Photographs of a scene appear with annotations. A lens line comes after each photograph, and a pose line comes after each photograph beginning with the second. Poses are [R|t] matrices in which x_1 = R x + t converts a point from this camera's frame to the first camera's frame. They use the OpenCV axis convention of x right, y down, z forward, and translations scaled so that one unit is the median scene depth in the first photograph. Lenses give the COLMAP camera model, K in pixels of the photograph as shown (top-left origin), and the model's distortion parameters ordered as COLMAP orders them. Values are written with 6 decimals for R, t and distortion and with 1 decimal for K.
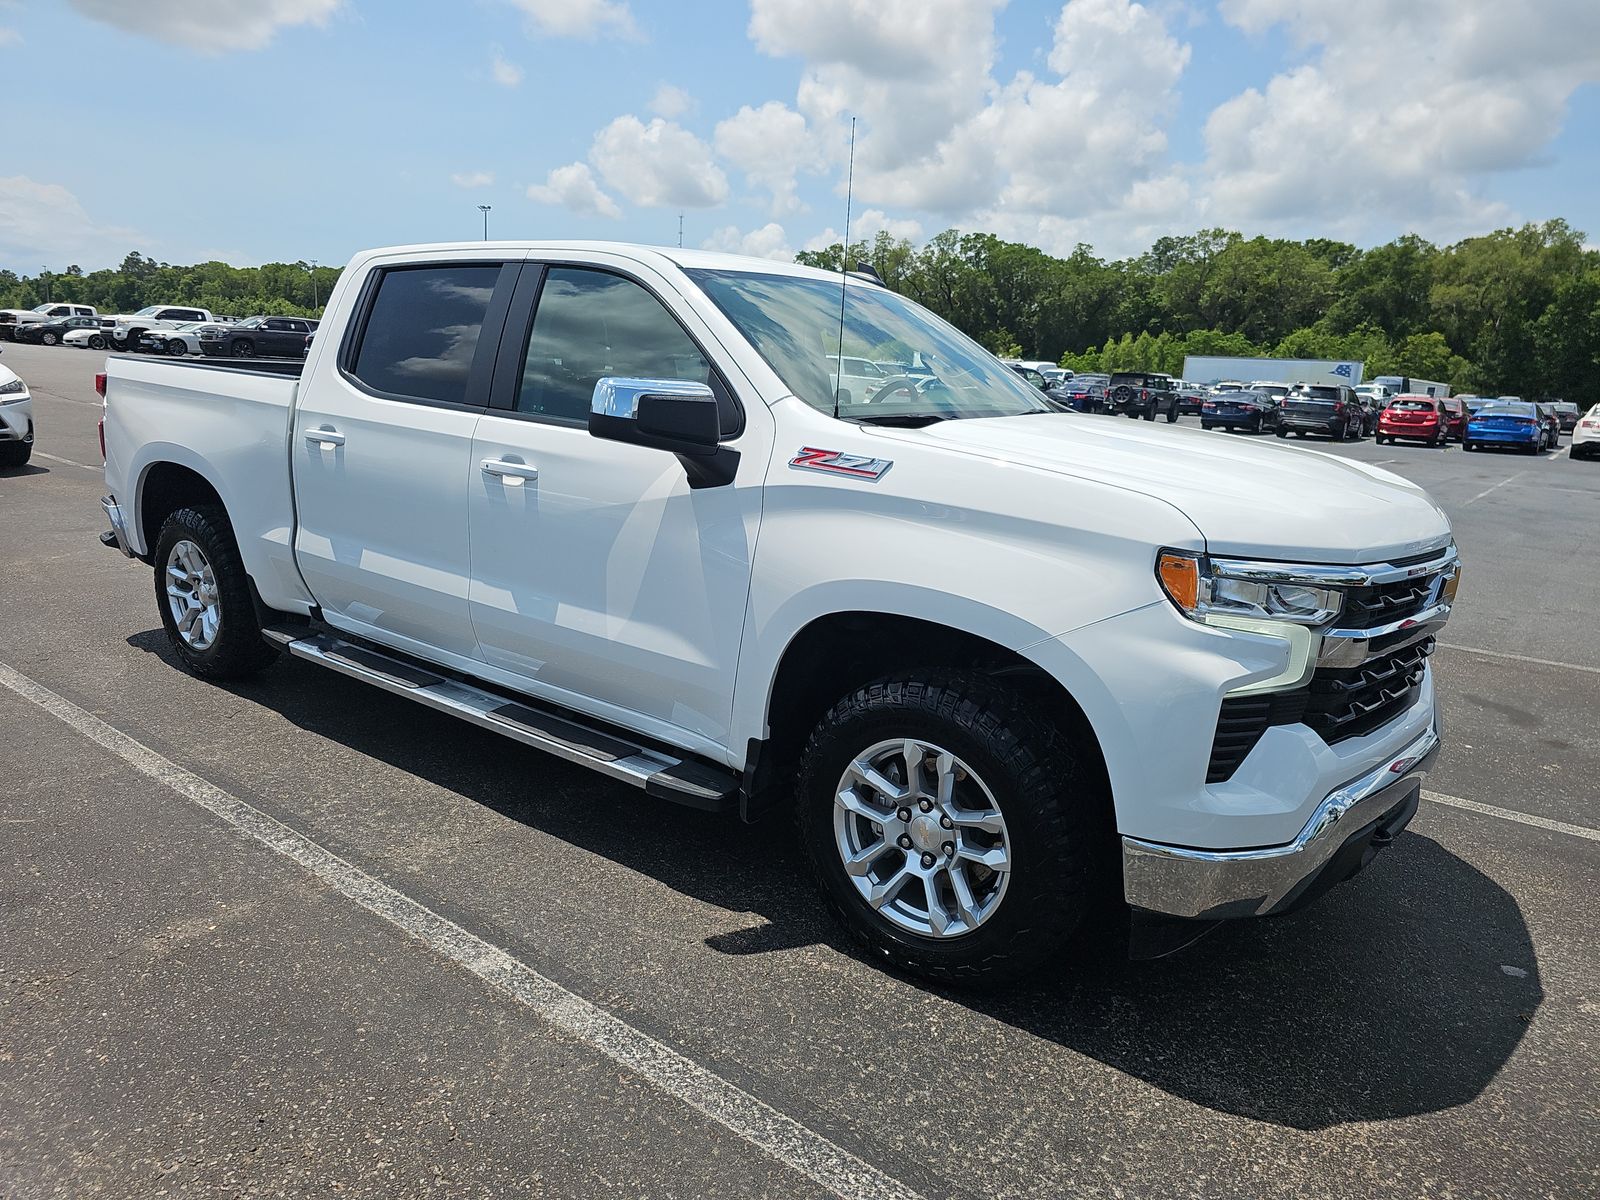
lens RADIAL K [[1082.8, 0, 800.0], [0, 1082.8, 600.0], [0, 0, 1]] dist [0.001787, -0.003514]
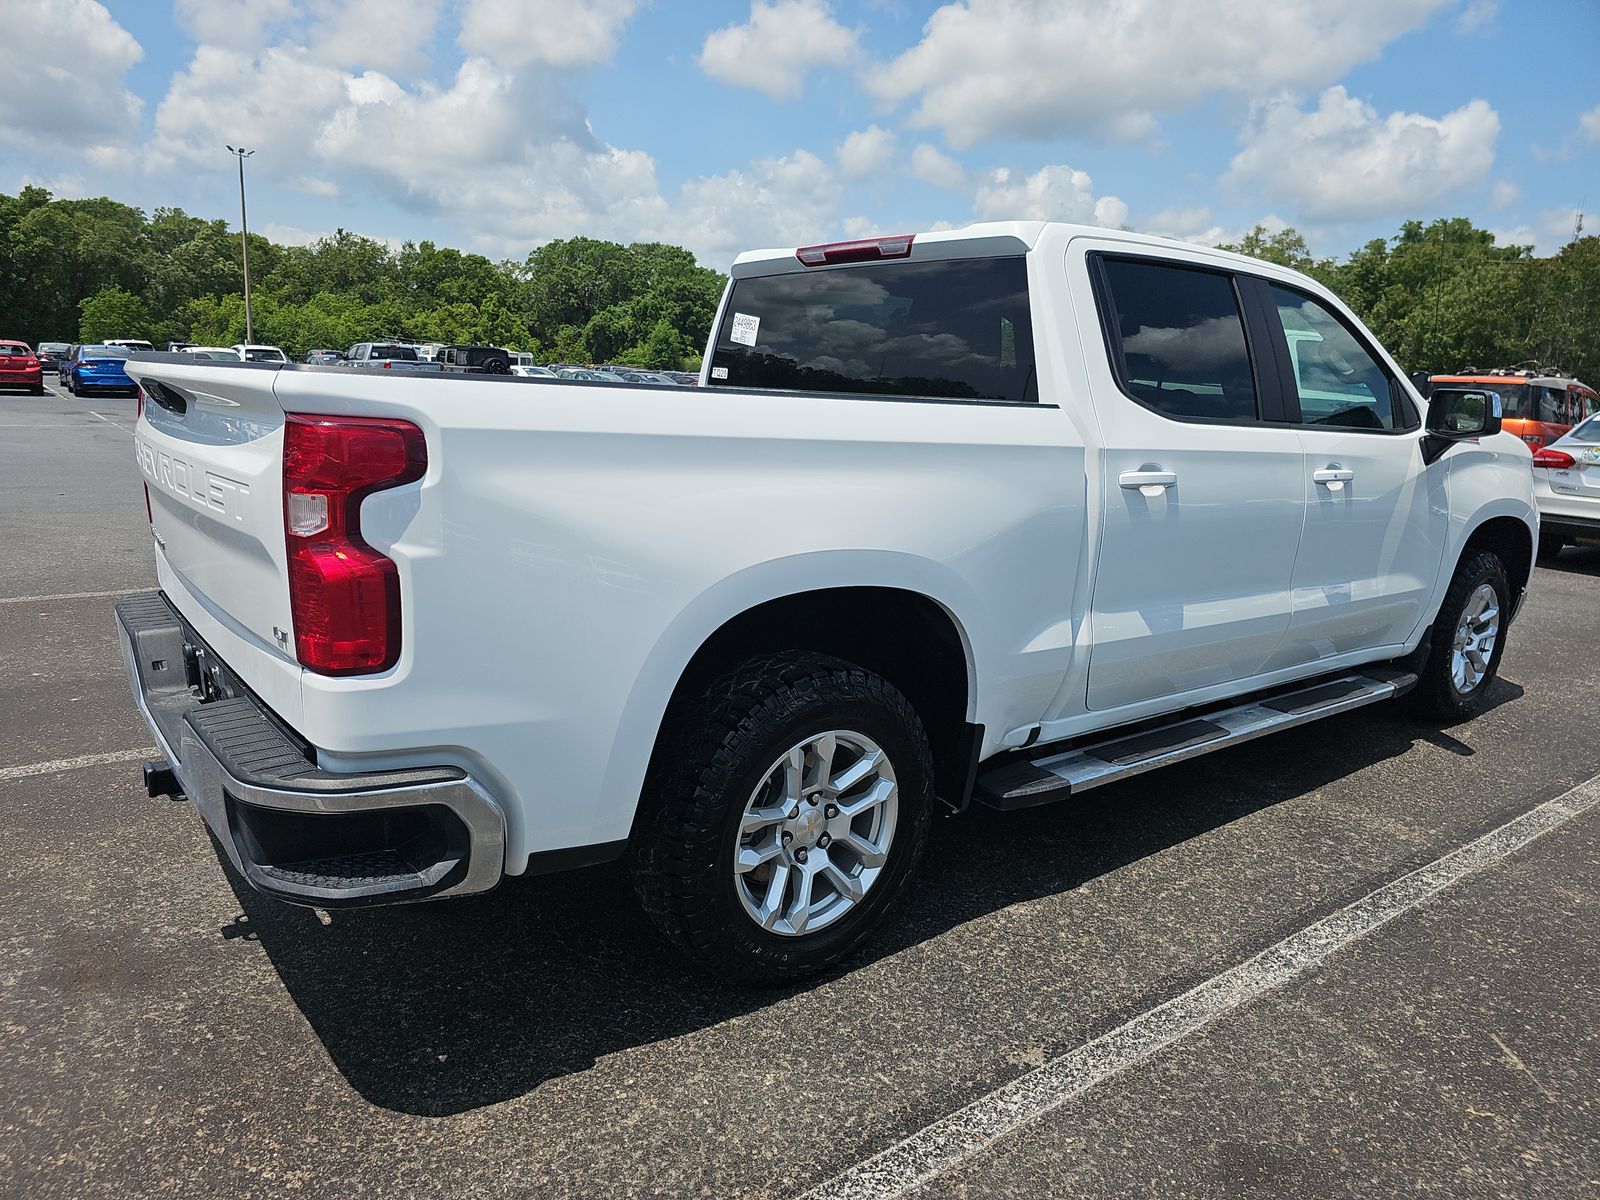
lens RADIAL K [[1064.5, 0, 804.7], [0, 1064.5, 608.8], [0, 0, 1]] dist [0.012153, -0.003169]
pose [[0.263596, -0.243398, 0.933421, -1.311365], [0.178906, 0.963191, 0.200638, -0.275603], [-0.947897, 0.114108, 0.297439, 1.091919]]
